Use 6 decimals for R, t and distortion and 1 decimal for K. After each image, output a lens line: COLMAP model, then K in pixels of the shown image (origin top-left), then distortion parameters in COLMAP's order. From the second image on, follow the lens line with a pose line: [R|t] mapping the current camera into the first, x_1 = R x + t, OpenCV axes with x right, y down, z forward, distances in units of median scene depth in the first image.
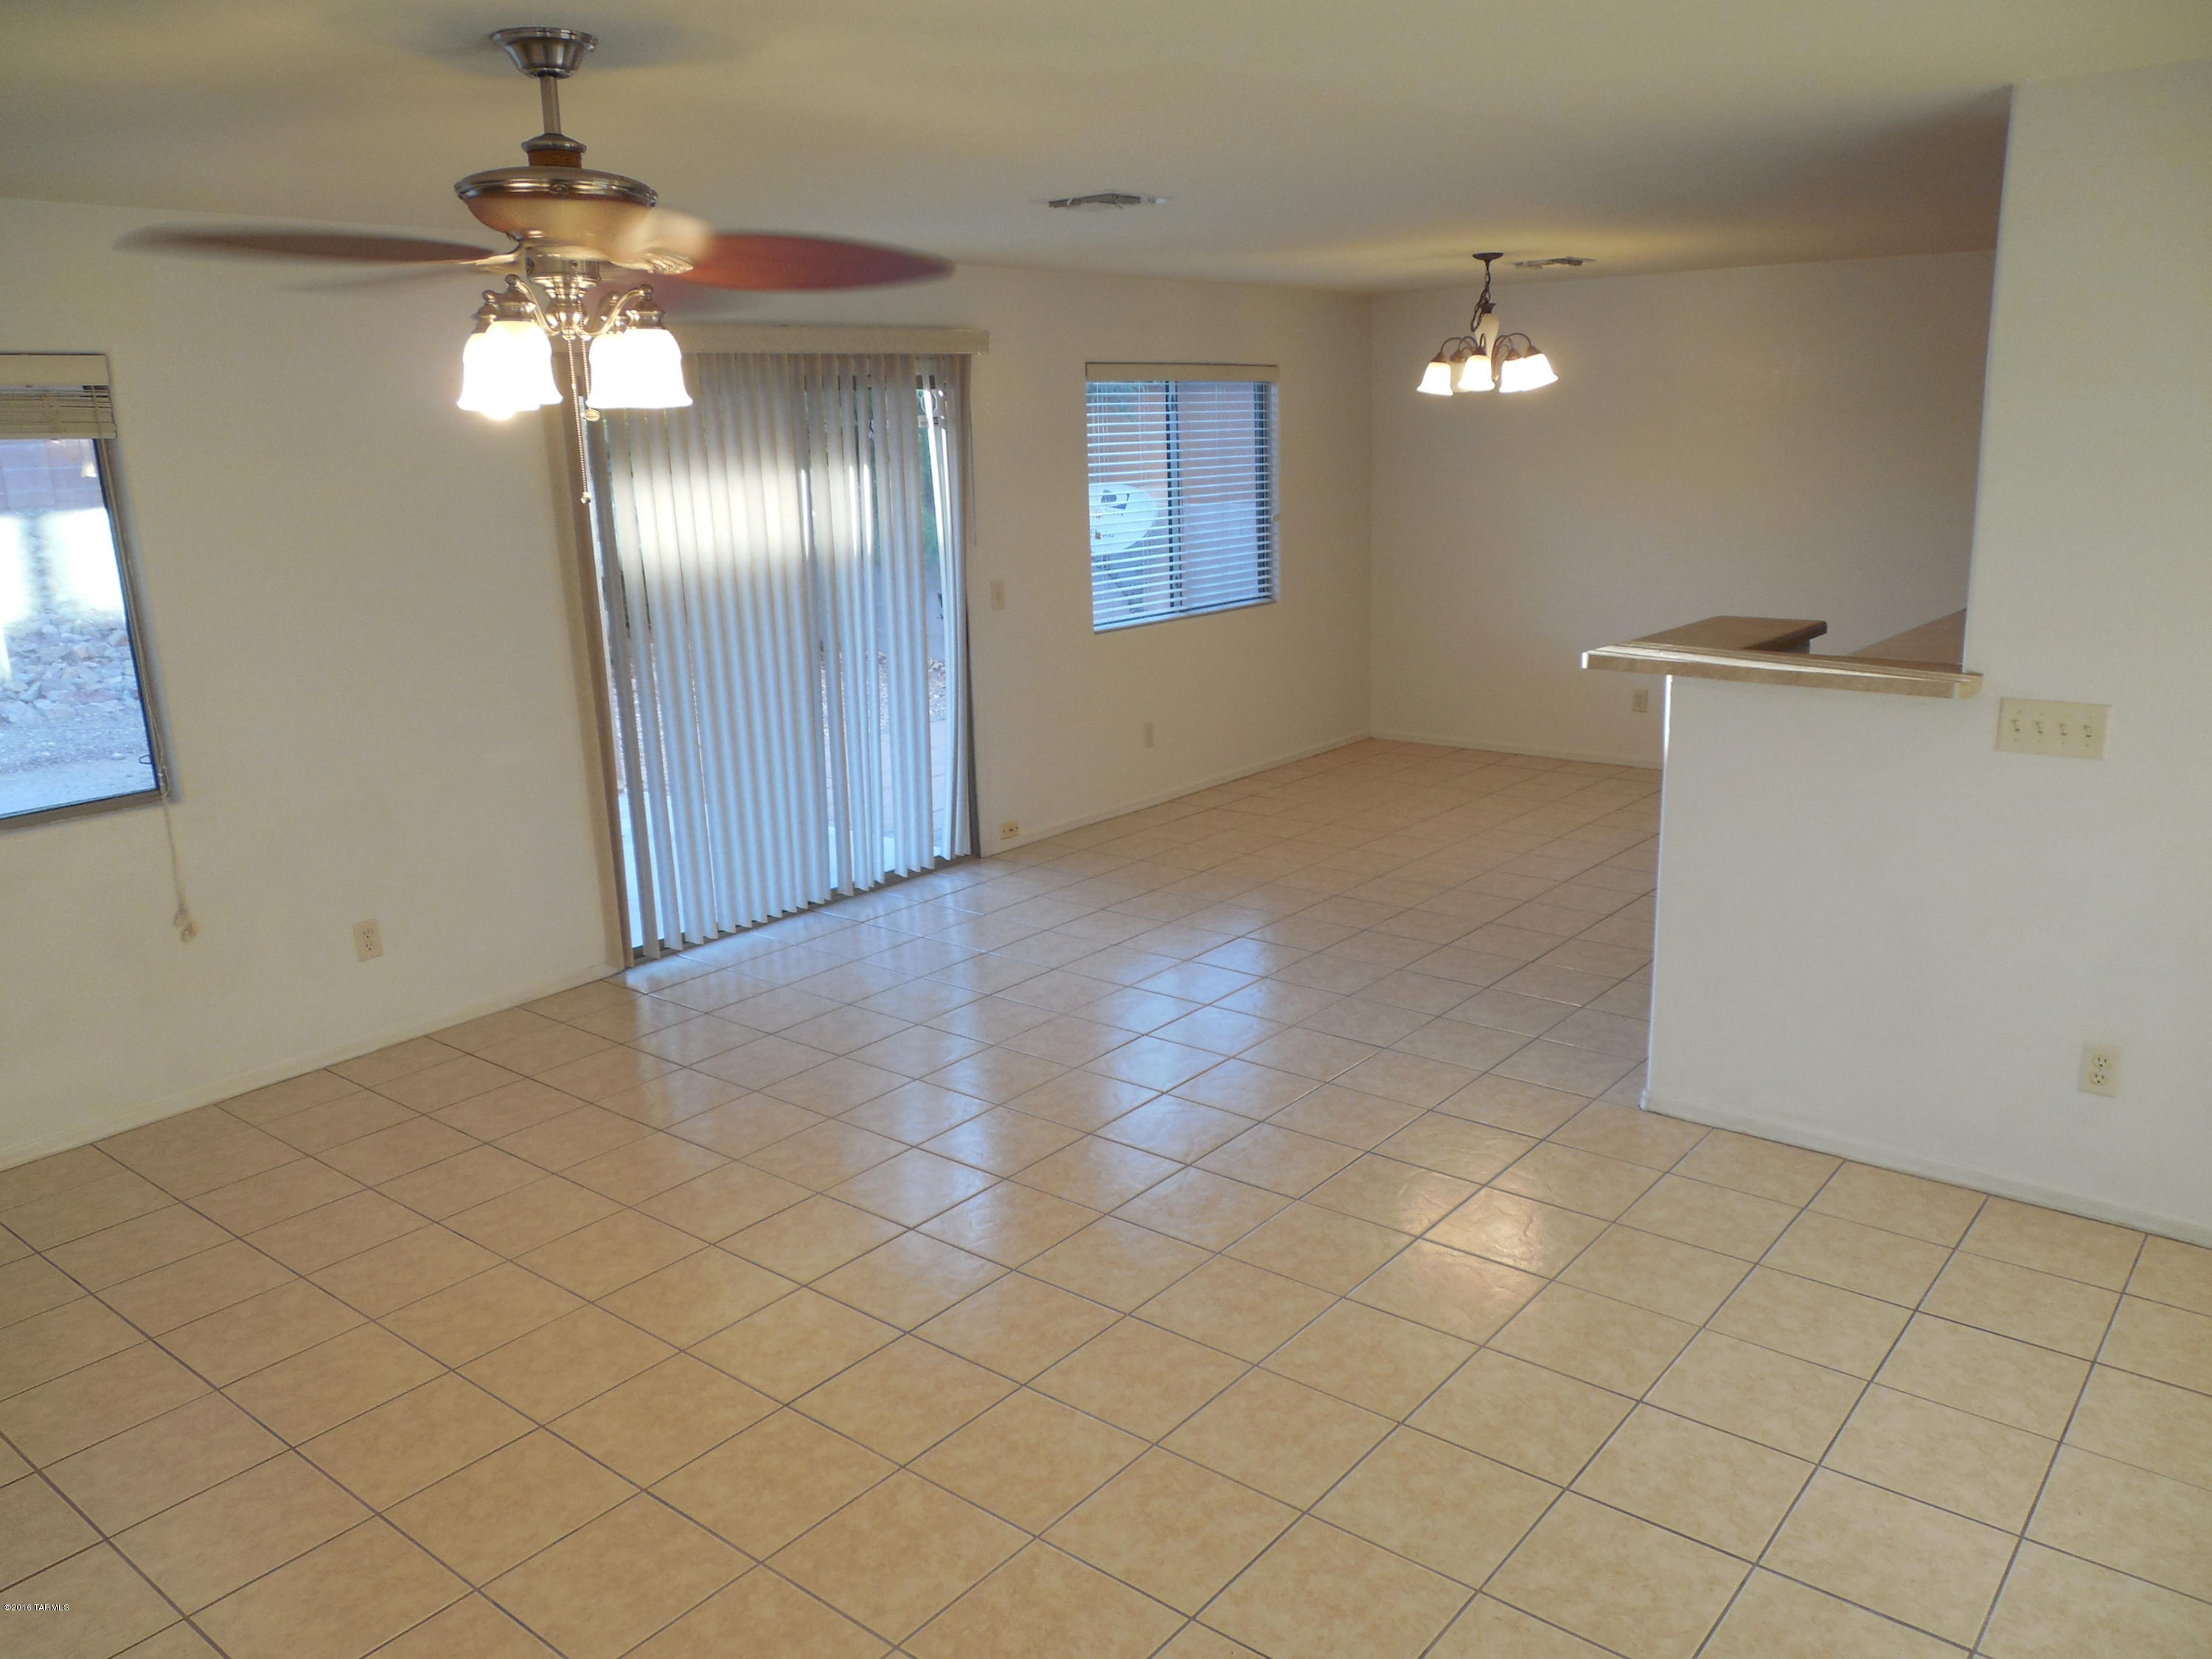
lens RADIAL K [[1649.8, 0, 1106.2], [0, 1649.8, 816.0], [0, 0, 1]] dist [-0.006154, -0.007226]
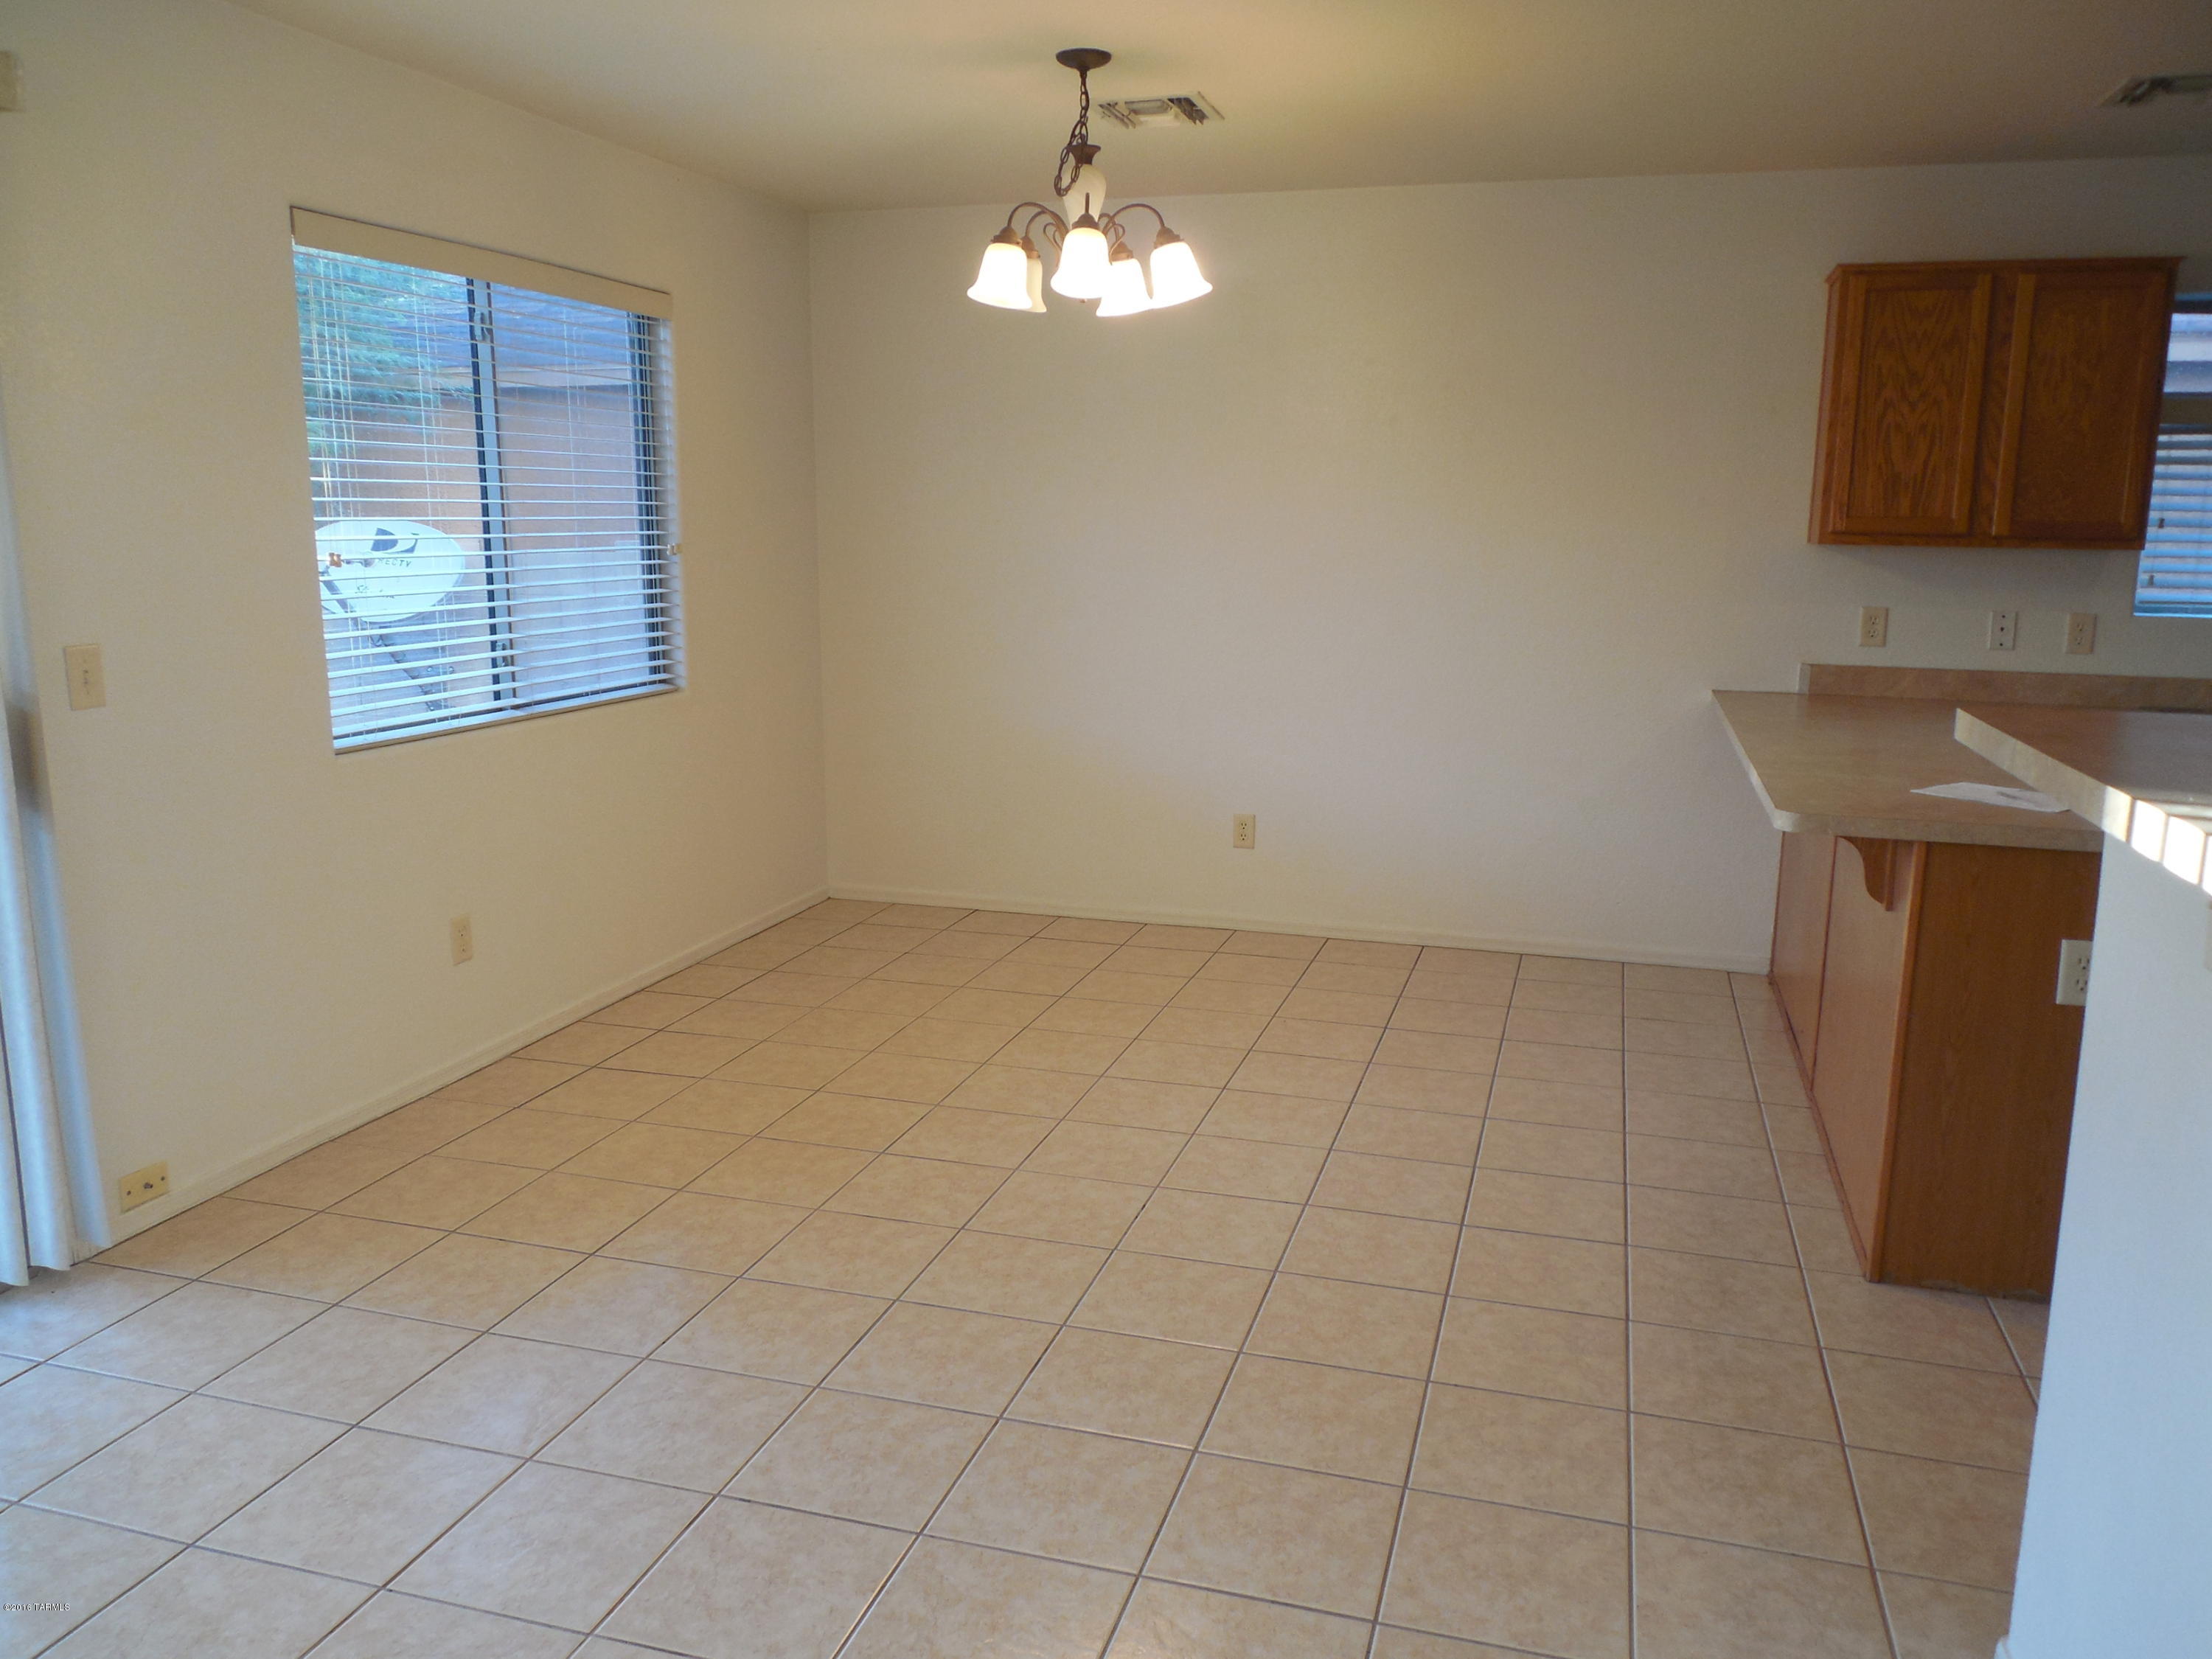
lens RADIAL K [[1649.8, 0, 1104.0], [0, 1649.8, 823.9], [0, 0, 1]] dist [-0.006154, -0.007226]
pose [[0.922052, -0.037717, 0.385224, 0.013446], [0.057164, 0.997597, -0.039150, -0.053183], [-0.382822, 0.058120, 0.921992, 0.425850]]
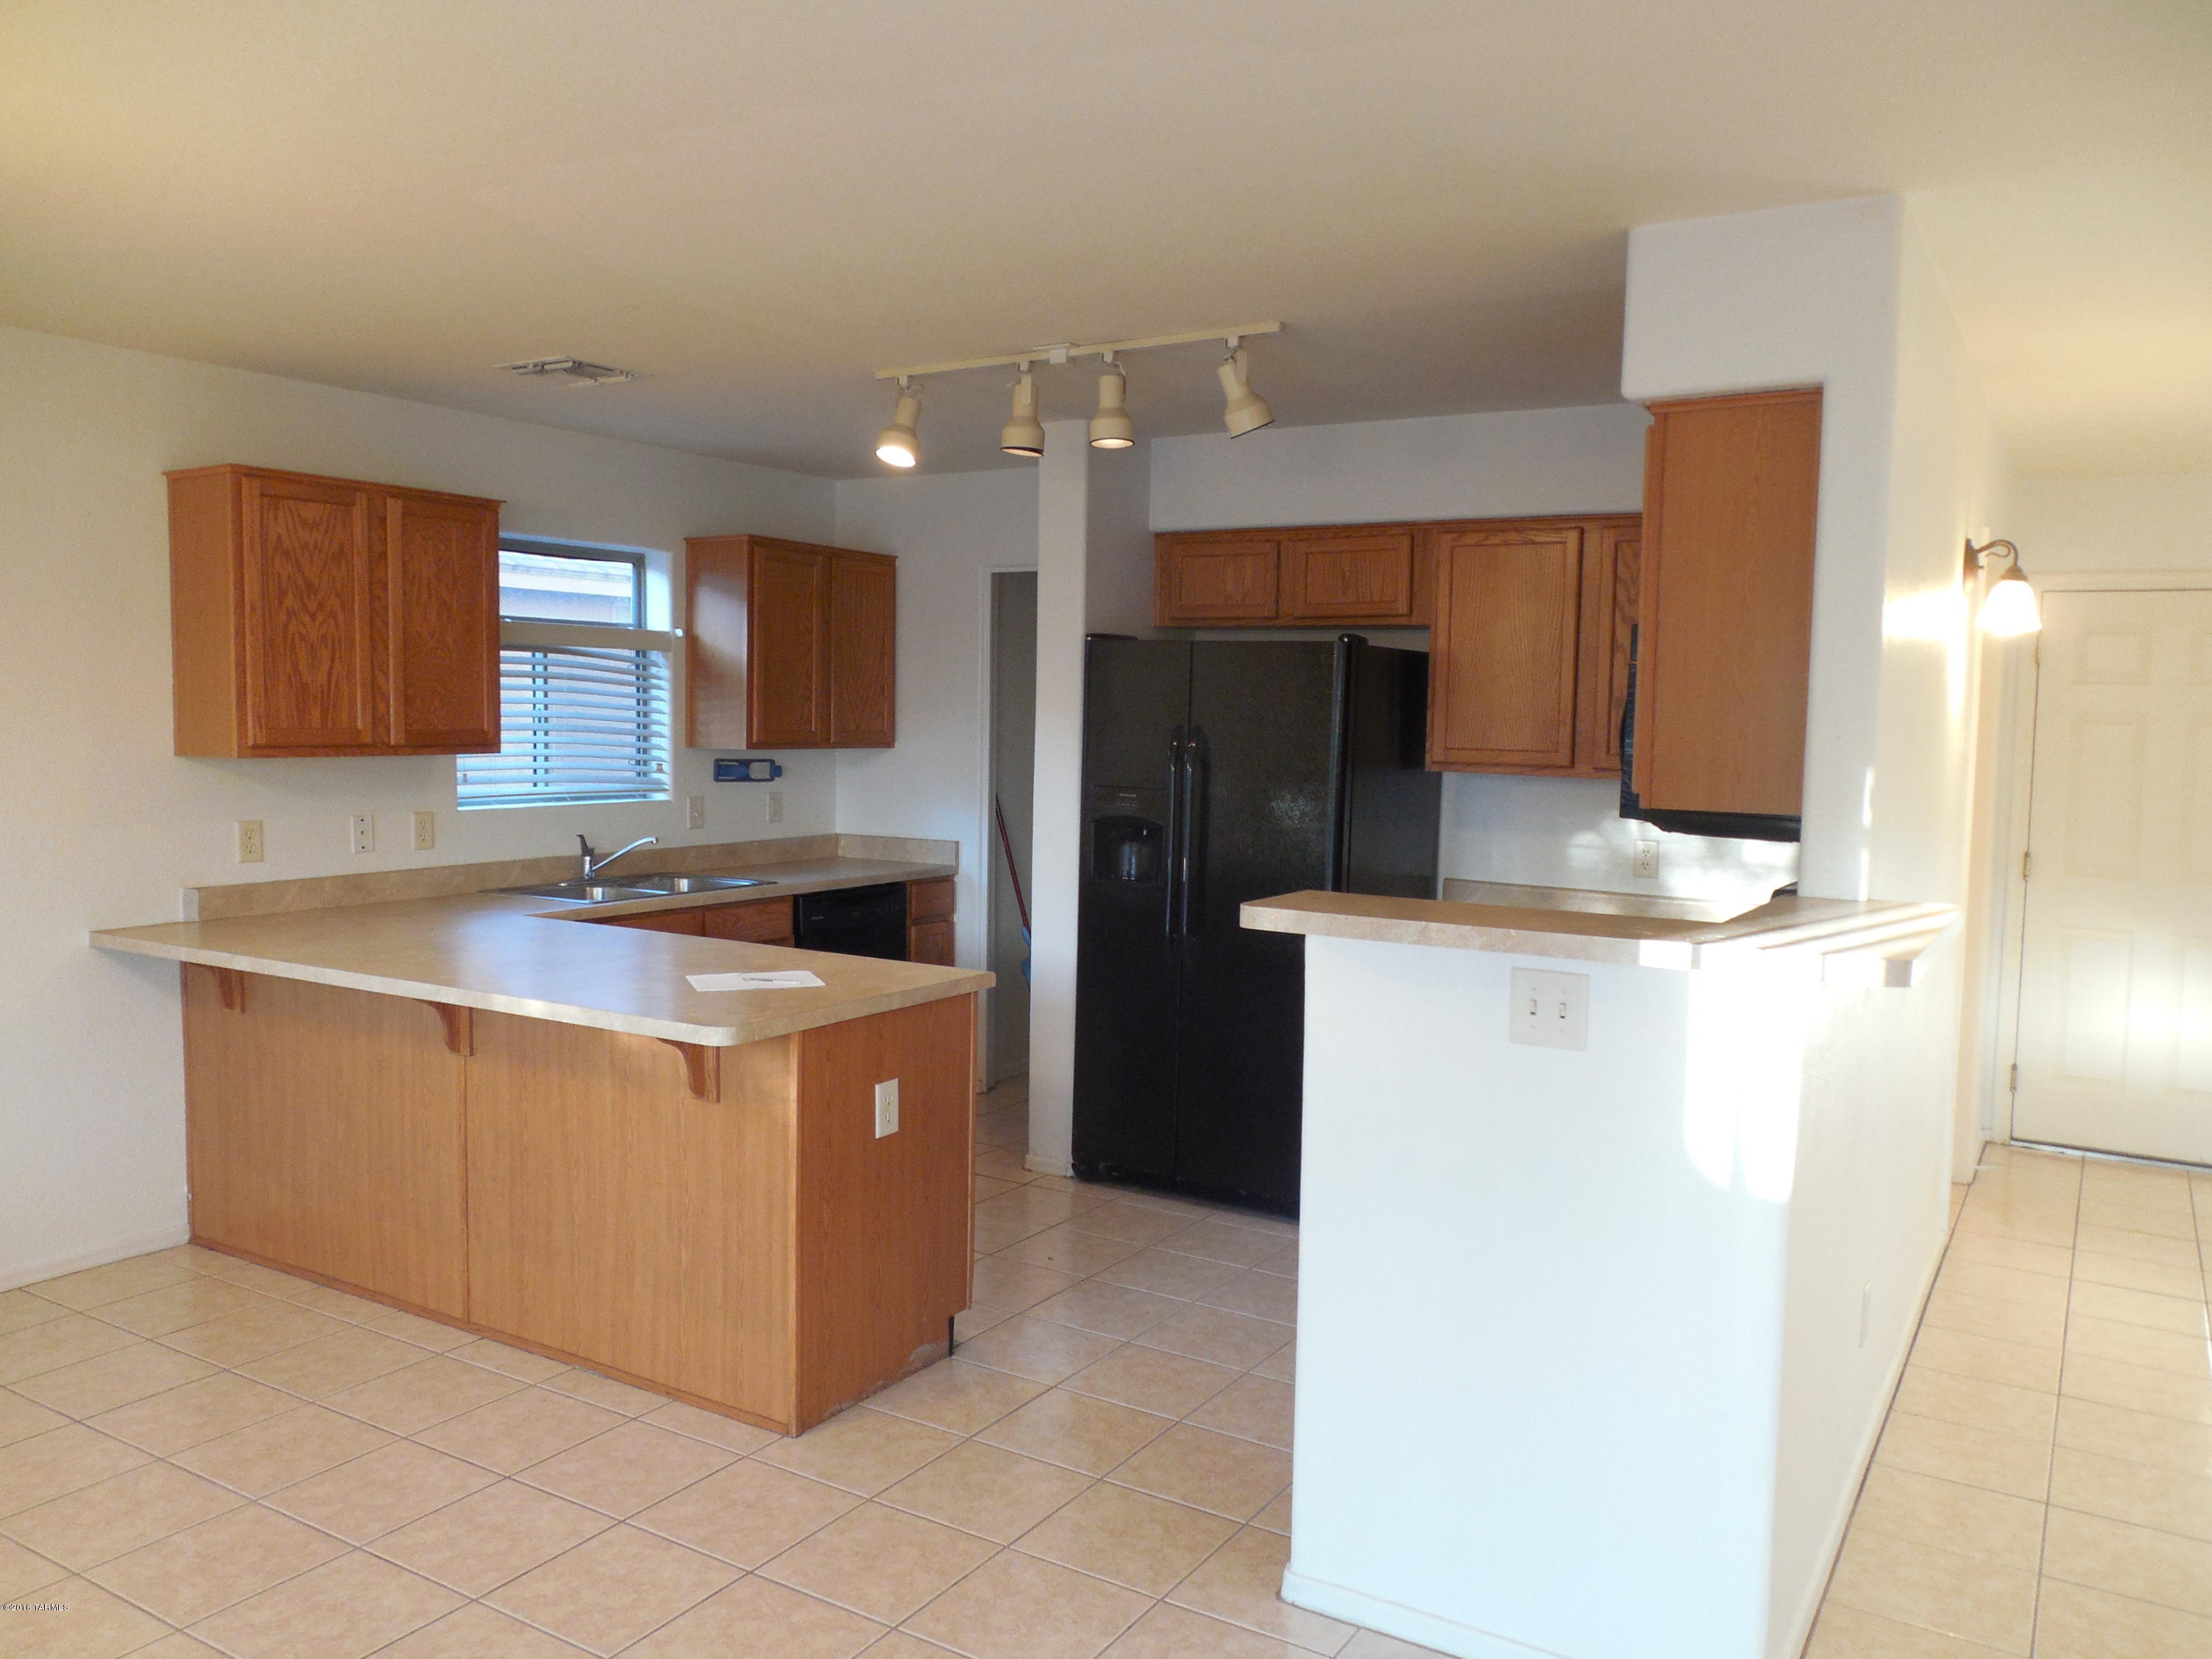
lens RADIAL K [[1649.8, 0, 1122.8], [0, 1649.8, 828.5], [0, 0, 1]] dist [-0.006154, -0.007226]
pose [[-0.147544, -0.050454, 0.987768, -0.107274], [0.219372, 0.972153, 0.082424, -0.124454], [-0.964420, 0.228850, -0.132367, 0.677840]]
